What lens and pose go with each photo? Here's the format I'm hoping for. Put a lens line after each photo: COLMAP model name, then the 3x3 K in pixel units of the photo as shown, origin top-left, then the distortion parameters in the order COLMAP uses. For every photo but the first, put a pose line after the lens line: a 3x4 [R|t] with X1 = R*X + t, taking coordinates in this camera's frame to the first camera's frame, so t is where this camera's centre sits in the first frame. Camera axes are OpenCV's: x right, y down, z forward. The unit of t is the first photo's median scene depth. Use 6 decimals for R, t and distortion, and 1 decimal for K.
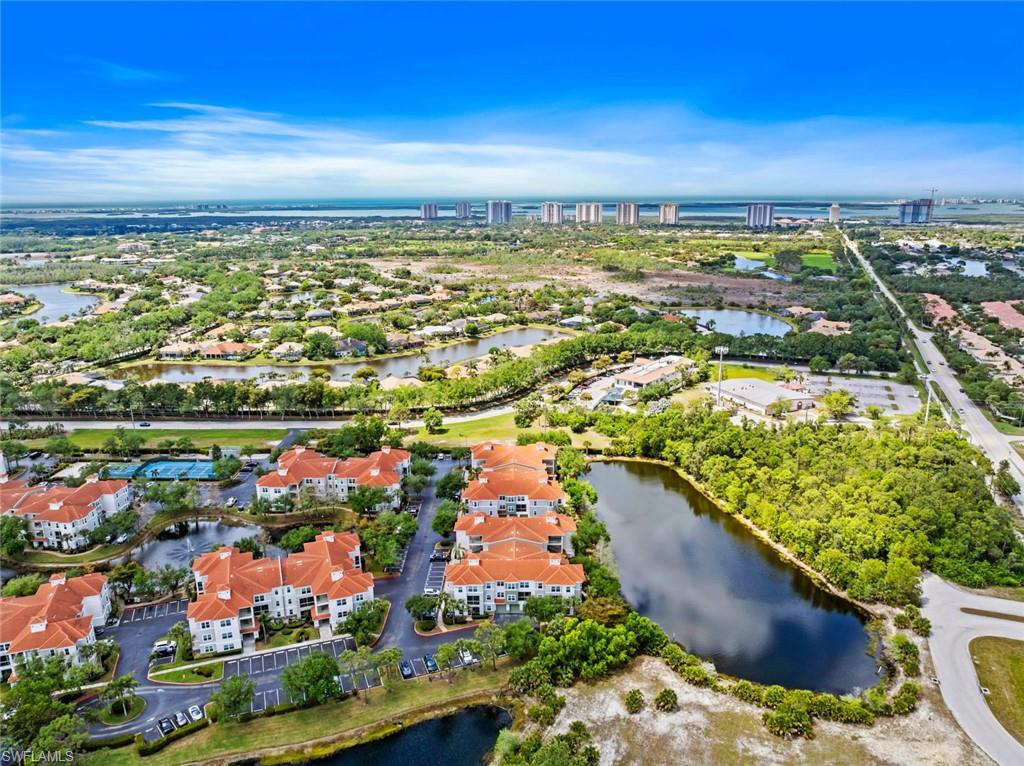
lens RADIAL K [[720.0, 0, 512.0], [0, 720.0, 383.0], [0, 0, 1]] dist [-0.035034, 0.001057]
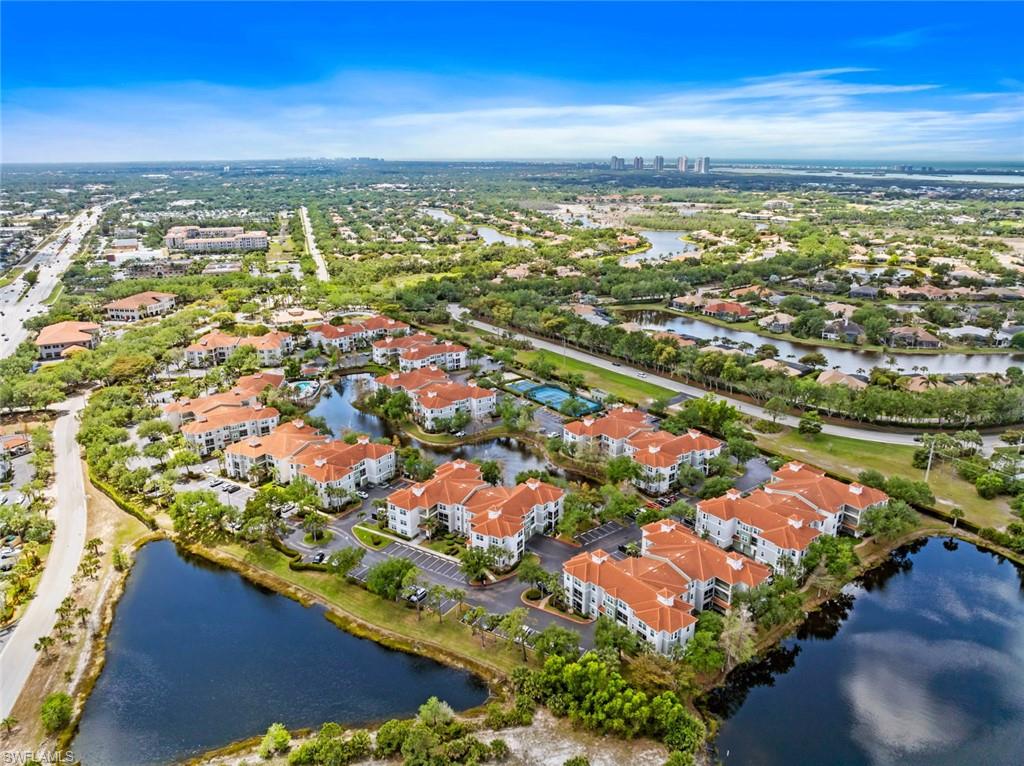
lens RADIAL K [[720.0, 0, 512.0], [0, 720.0, 383.0], [0, 0, 1]] dist [-0.035034, 0.001057]
pose [[0.616766, 0.244553, -0.748194, 0.205476], [-0.204327, 0.967672, 0.147857, -0.034838], [0.760165, 0.061683, 0.646796, 0.116365]]
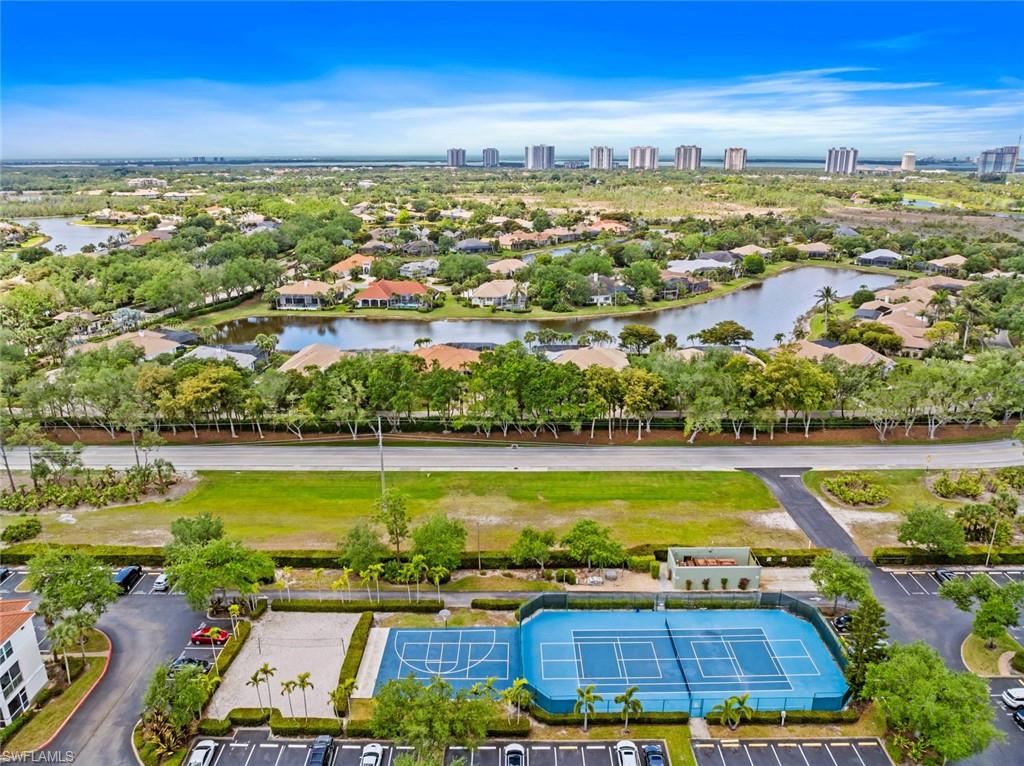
lens RADIAL K [[720.0, 0, 512.0], [0, 720.0, 383.0], [0, 0, 1]] dist [-0.035034, 0.001057]
pose [[0.999943, 0.002524, 0.010391, -0.310853], [-0.003055, 0.998674, 0.051397, -0.003556], [-0.010247, -0.051425, 0.998624, 0.421651]]
